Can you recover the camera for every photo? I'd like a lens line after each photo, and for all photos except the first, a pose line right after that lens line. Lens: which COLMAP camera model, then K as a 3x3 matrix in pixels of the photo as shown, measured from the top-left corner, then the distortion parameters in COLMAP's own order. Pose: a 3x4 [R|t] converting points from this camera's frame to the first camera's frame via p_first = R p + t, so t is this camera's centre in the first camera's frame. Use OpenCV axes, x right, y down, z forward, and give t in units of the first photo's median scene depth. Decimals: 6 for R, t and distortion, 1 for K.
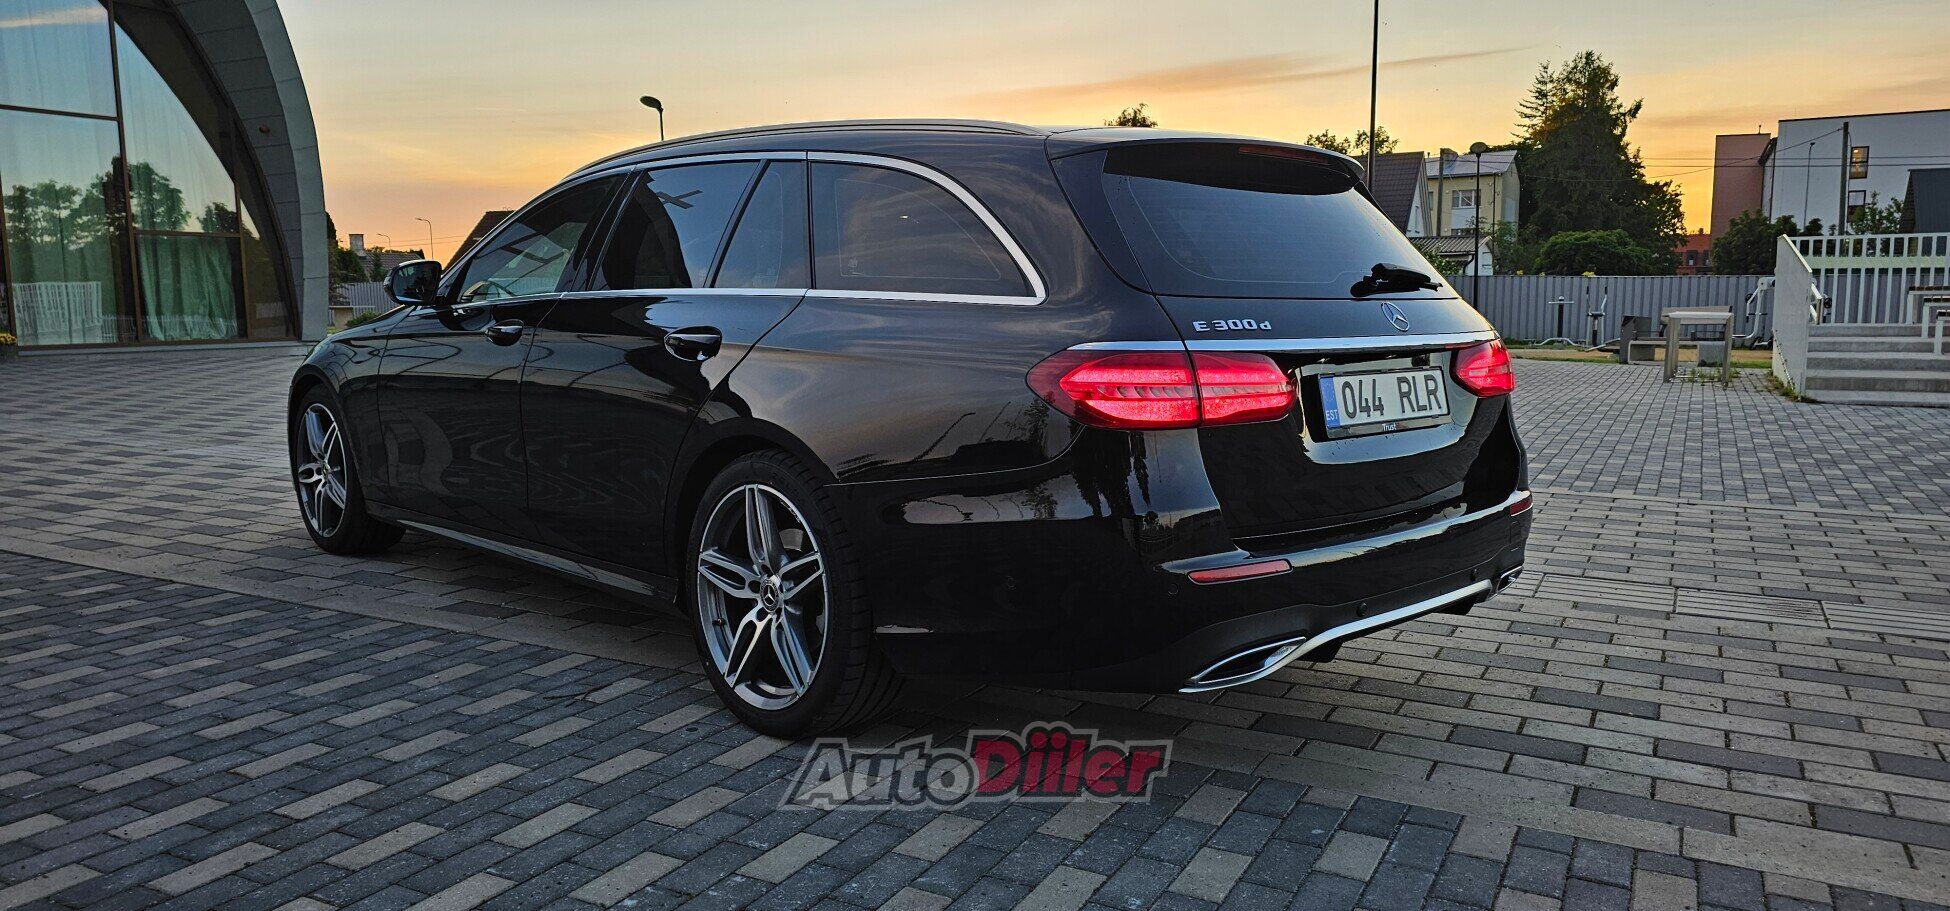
lens RADIAL K [[1311.7, 0, 982.6], [0, 1311.7, 452.2], [0, 0, 1]] dist [0.071740, -0.084044]
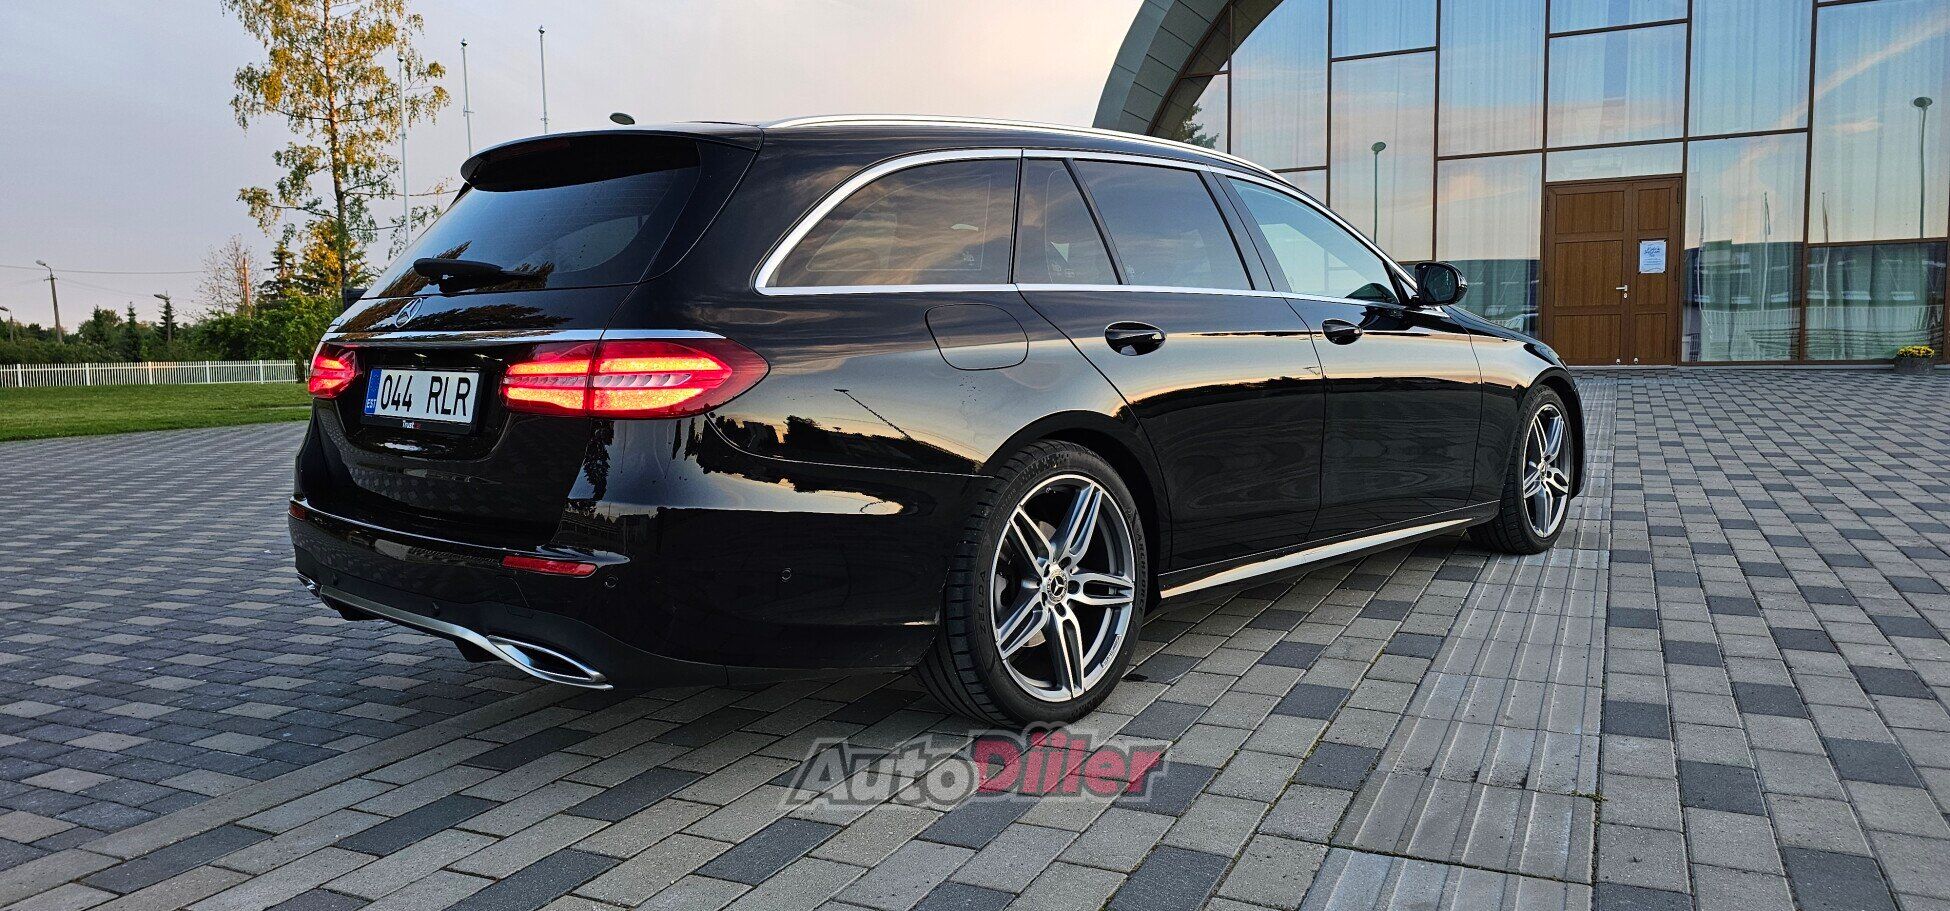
lens RADIAL K [[1311.7, 0, 982.6], [0, 1311.7, 452.2], [0, 0, 1]] dist [0.071740, -0.084044]
pose [[0.049591, 0.090146, -0.994693, 1.182606], [-0.099650, 0.991396, 0.084879, -0.112463], [0.993786, 0.094912, 0.058147, 1.228031]]
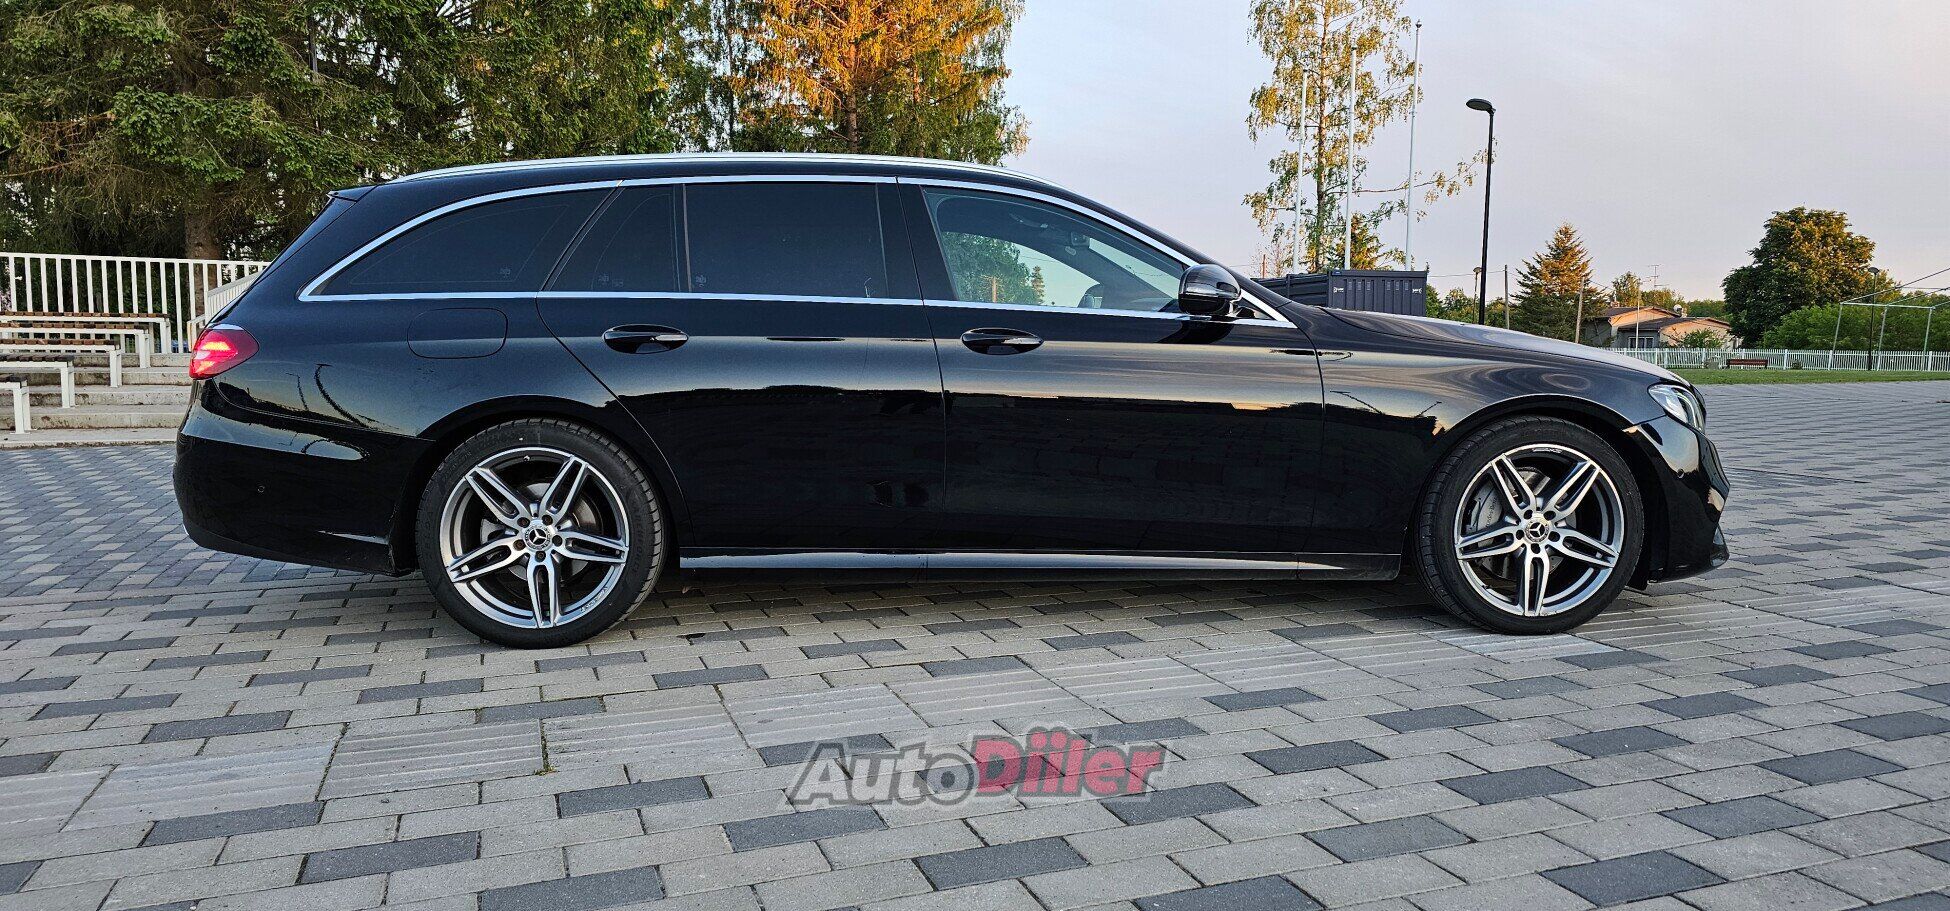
lens RADIAL K [[1301.2, 0, 980.9], [0, 1301.2, 458.7], [0, 0, 1]] dist [0.055943, -0.001162]
pose [[-0.654365, 0.073248, -0.752623, 0.869740], [-0.092374, 0.980100, 0.175701, -0.254691], [0.750516, 0.184495, -0.634577, 2.387141]]
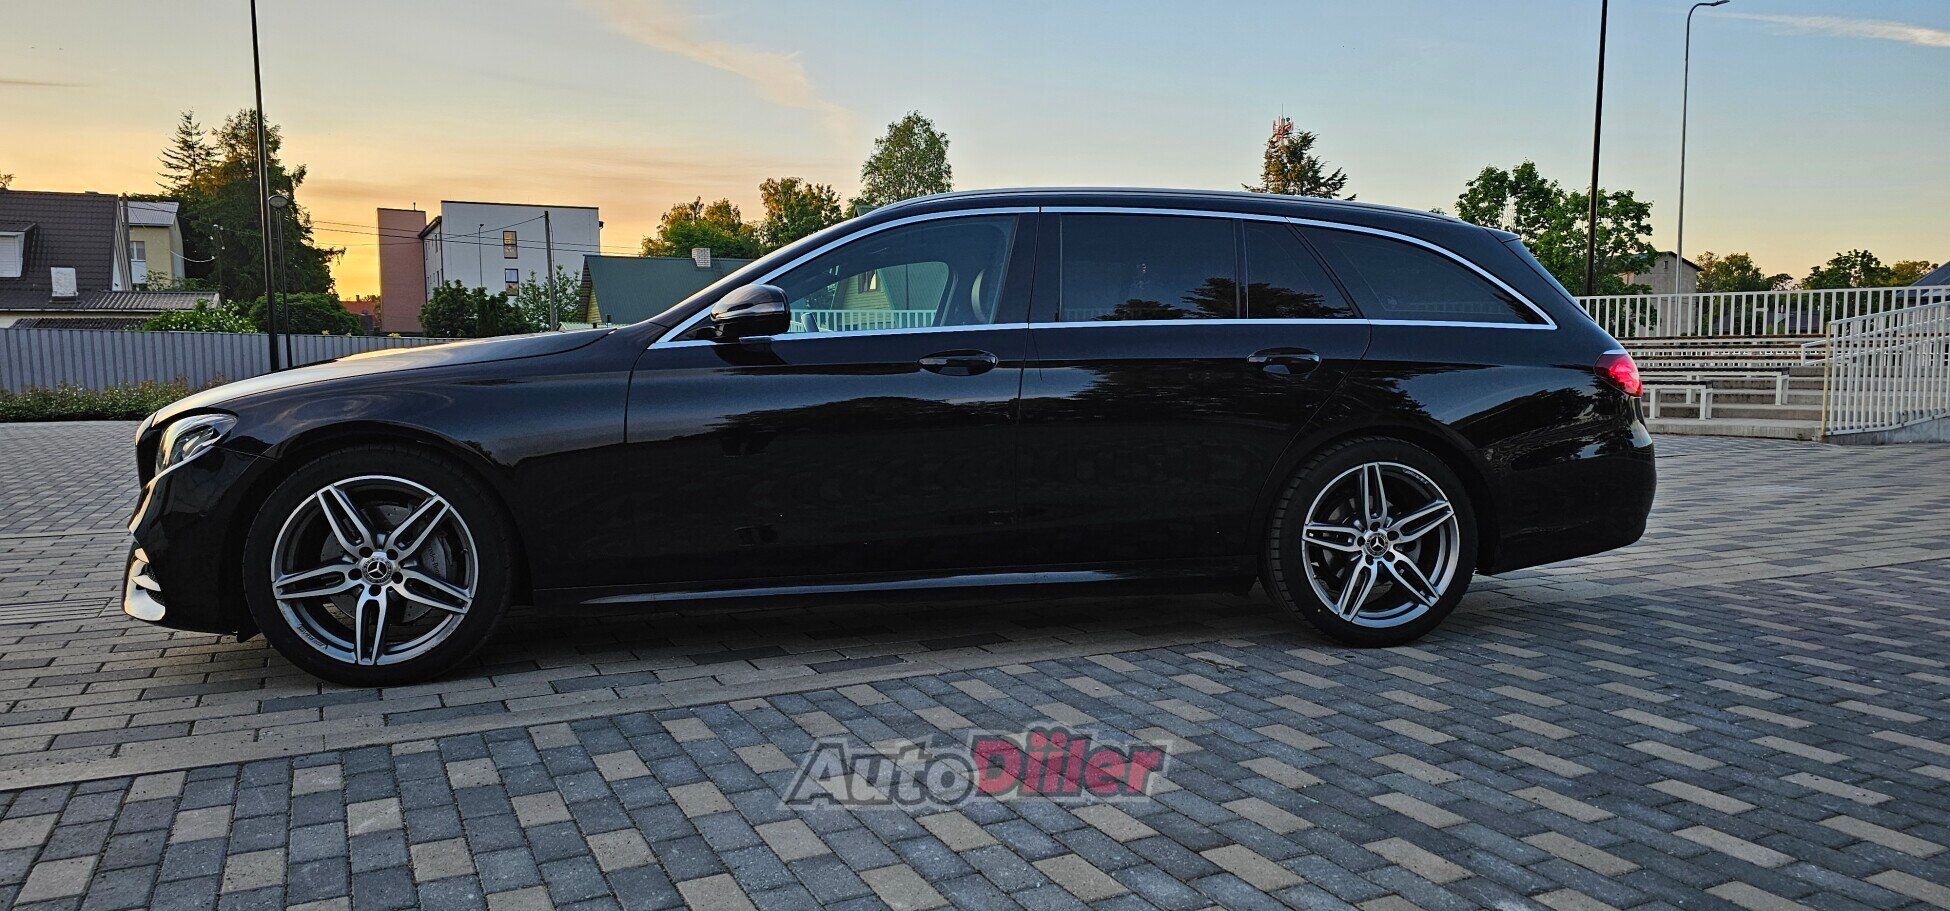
lens RADIAL K [[1301.2, 0, 980.9], [0, 1301.2, 458.7], [0, 0, 1]] dist [0.055943, -0.001162]
pose [[0.571902, -0.067089, 0.817574, -1.440159], [0.101649, 0.994765, 0.010525, -0.034271], [-0.814000, 0.077086, 0.575727, 0.525050]]
